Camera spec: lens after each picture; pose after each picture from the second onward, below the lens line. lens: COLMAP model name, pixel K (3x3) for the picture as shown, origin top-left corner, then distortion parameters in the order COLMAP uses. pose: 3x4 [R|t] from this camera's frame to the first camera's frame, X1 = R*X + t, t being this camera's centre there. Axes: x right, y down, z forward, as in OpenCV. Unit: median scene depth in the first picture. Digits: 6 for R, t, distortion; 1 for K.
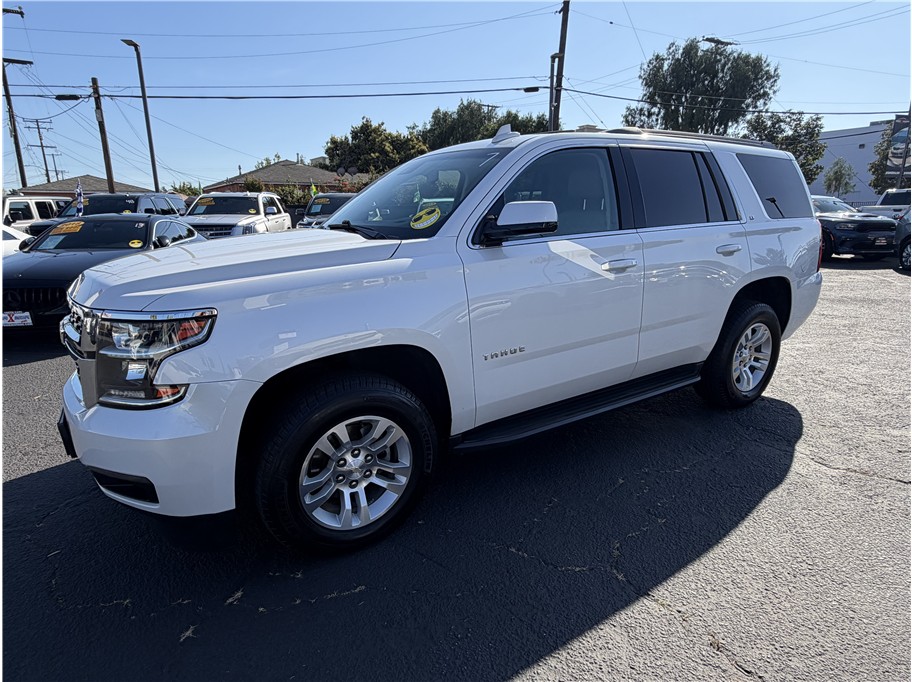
lens RADIAL K [[549.6, 0, 453.6], [0, 549.6, 337.2], [0, 0, 1]] dist [0.002794, -0.001402]
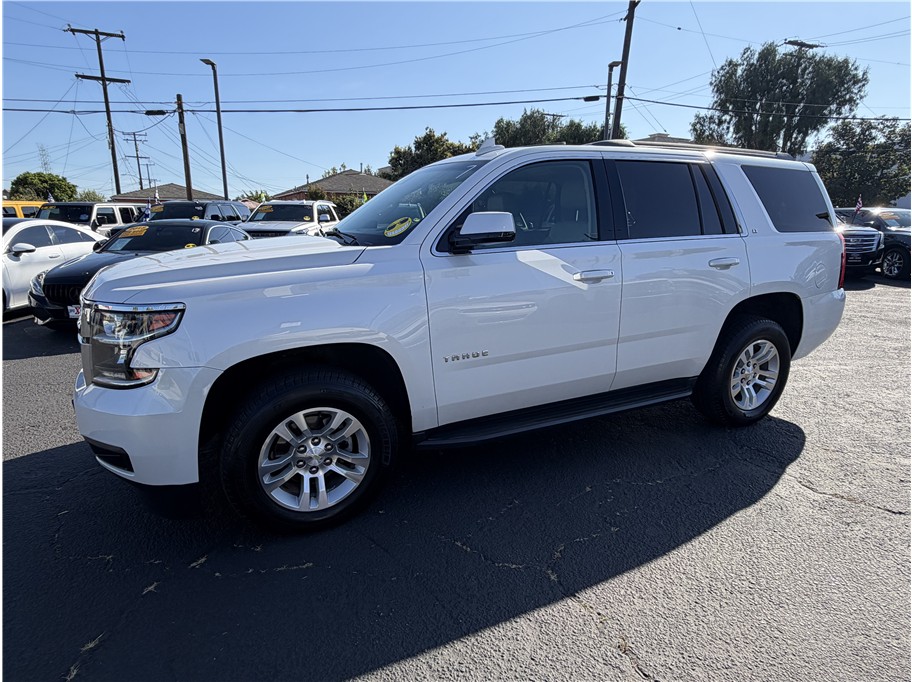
lens RADIAL K [[549.6, 0, 446.9], [0, 549.6, 340.9], [0, 0, 1]] dist [0.002794, -0.001402]
pose [[0.991275, 0.039816, -0.125656, 0.165420], [-0.040981, 0.999137, -0.006698, 0.007220], [0.125281, 0.011789, 0.992051, -0.038336]]
